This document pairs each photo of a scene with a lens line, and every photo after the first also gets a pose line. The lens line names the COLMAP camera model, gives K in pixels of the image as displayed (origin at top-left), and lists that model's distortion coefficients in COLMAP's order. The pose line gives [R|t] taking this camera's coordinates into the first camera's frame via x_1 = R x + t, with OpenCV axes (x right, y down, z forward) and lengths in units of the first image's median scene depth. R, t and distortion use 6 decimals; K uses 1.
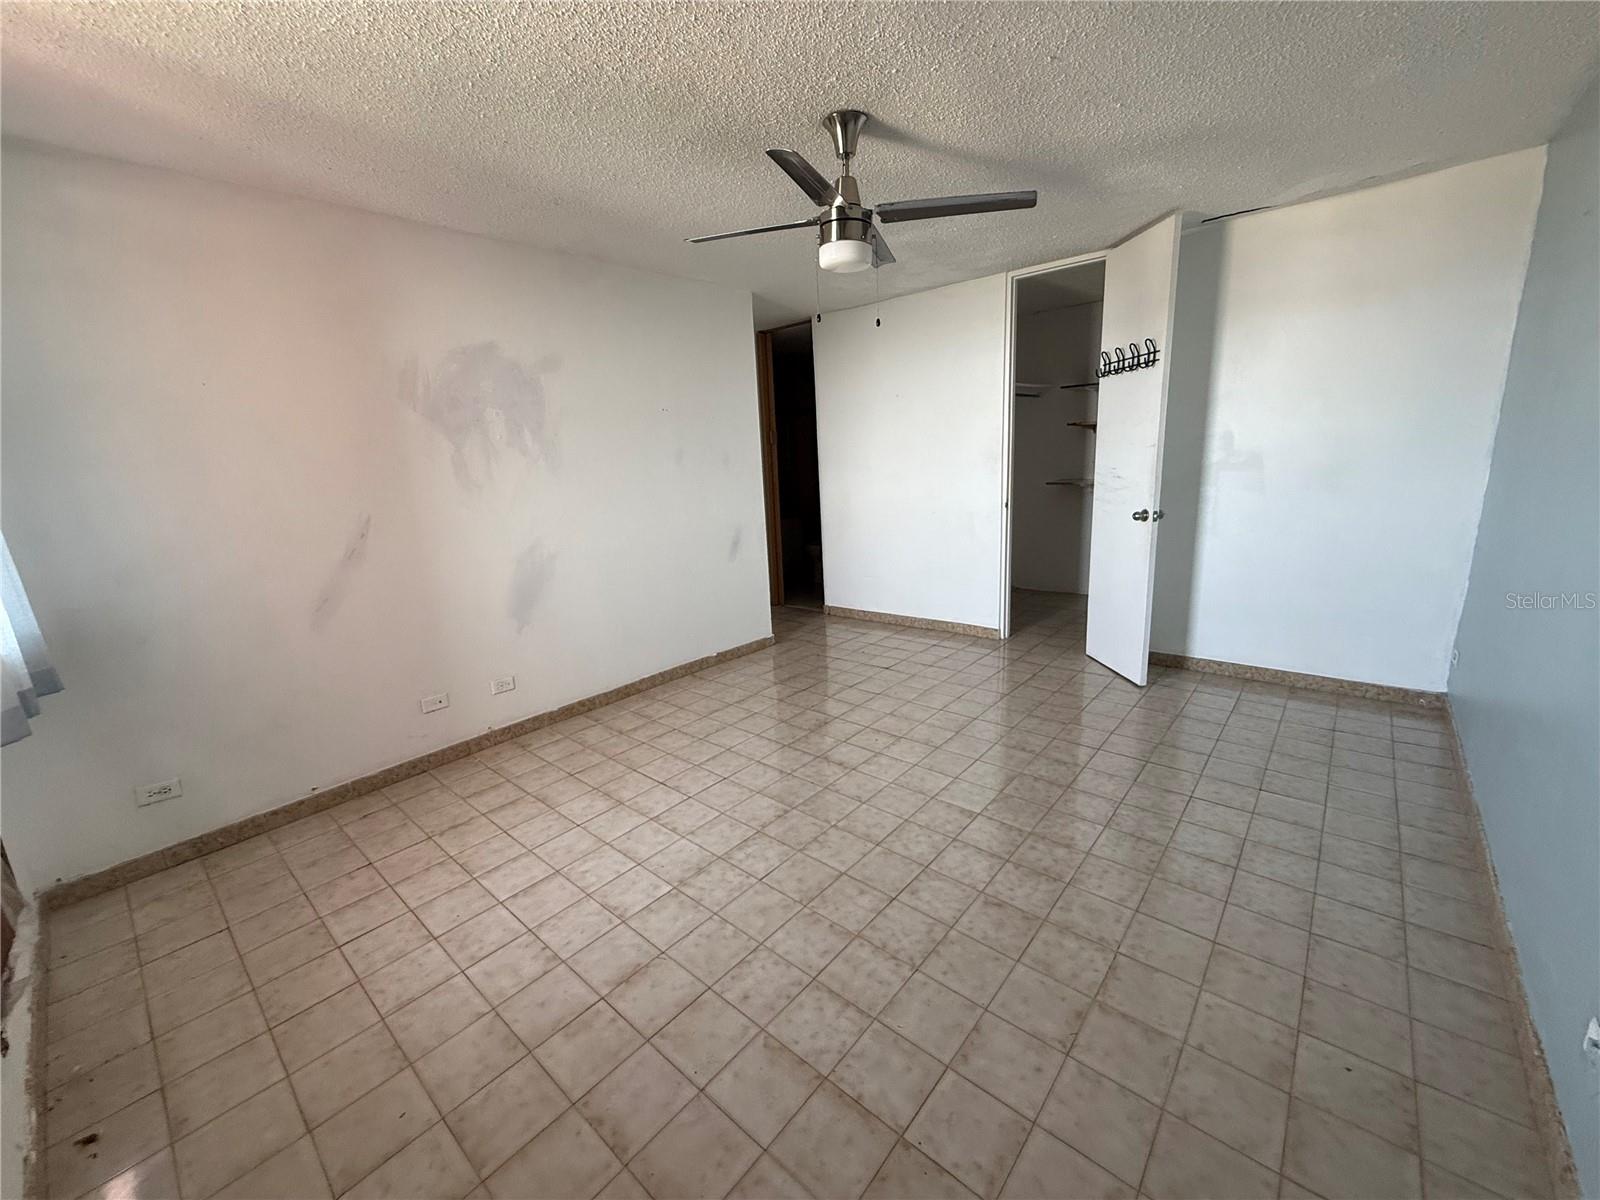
lens RADIAL K [[632.6, 0, 798.3], [0, 632.6, 602.7], [0, 0, 1]] dist [0.000247, -0.000421]
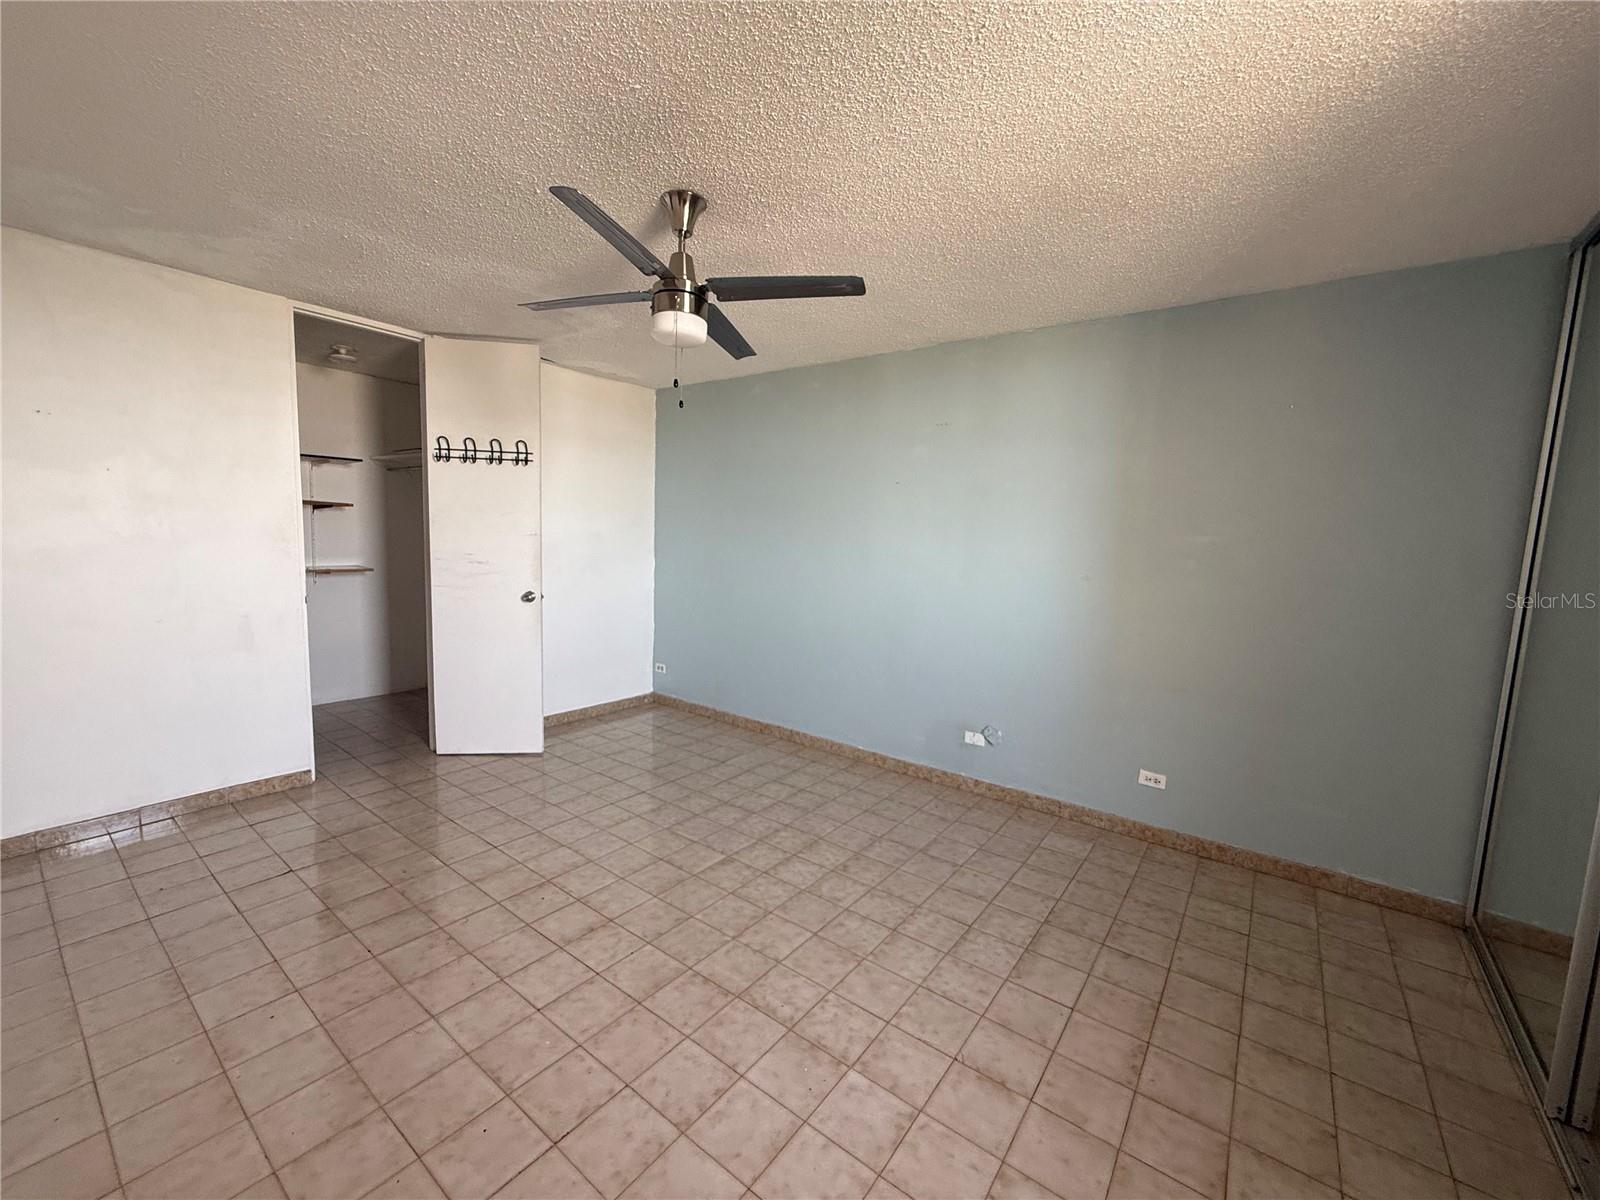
lens RADIAL K [[632.6, 0, 798.9], [0, 632.6, 603.0], [0, 0, 1]] dist [0.000247, -0.000421]
pose [[-0.062400, -0.058015, 0.996364, -0.984554], [0.200914, 0.977142, 0.069479, -0.188784], [-0.977620, 0.204518, -0.049317, 1.031360]]
